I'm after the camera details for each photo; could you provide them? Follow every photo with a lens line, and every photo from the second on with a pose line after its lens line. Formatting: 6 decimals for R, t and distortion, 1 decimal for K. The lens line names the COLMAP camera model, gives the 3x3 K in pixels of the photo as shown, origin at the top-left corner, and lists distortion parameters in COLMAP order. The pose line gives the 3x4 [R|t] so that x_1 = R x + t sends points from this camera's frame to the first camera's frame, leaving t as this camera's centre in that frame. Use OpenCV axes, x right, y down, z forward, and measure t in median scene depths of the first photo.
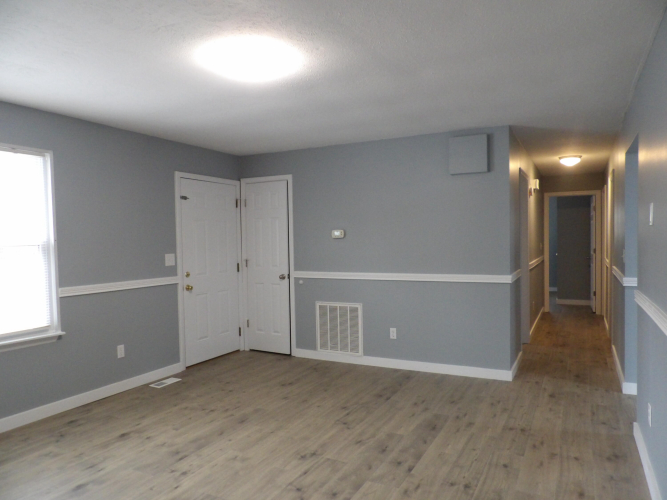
lens RADIAL K [[477.4, 0, 335.6], [0, 477.4, 251.8], [0, 0, 1]] dist [-0.038540, 0.045042]
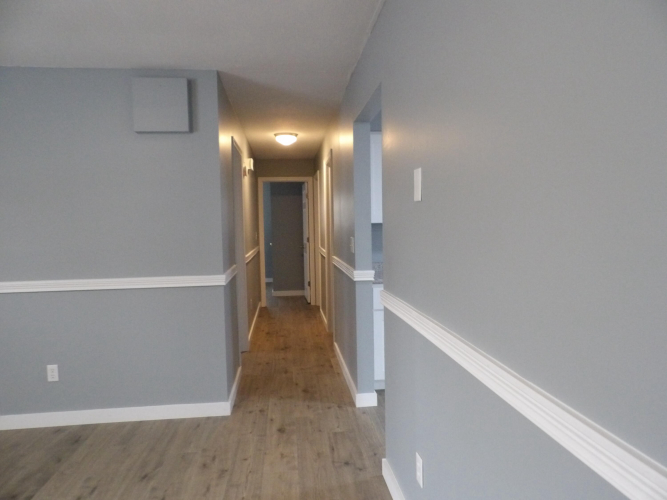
lens RADIAL K [[477.4, 0, 335.6], [0, 477.4, 251.8], [0, 0, 1]] dist [-0.038540, 0.045042]
pose [[0.835402, -0.033173, 0.548638, 0.099788], [0.022879, 0.999411, 0.025591, -0.001638], [-0.549163, -0.008826, 0.835669, 0.264502]]
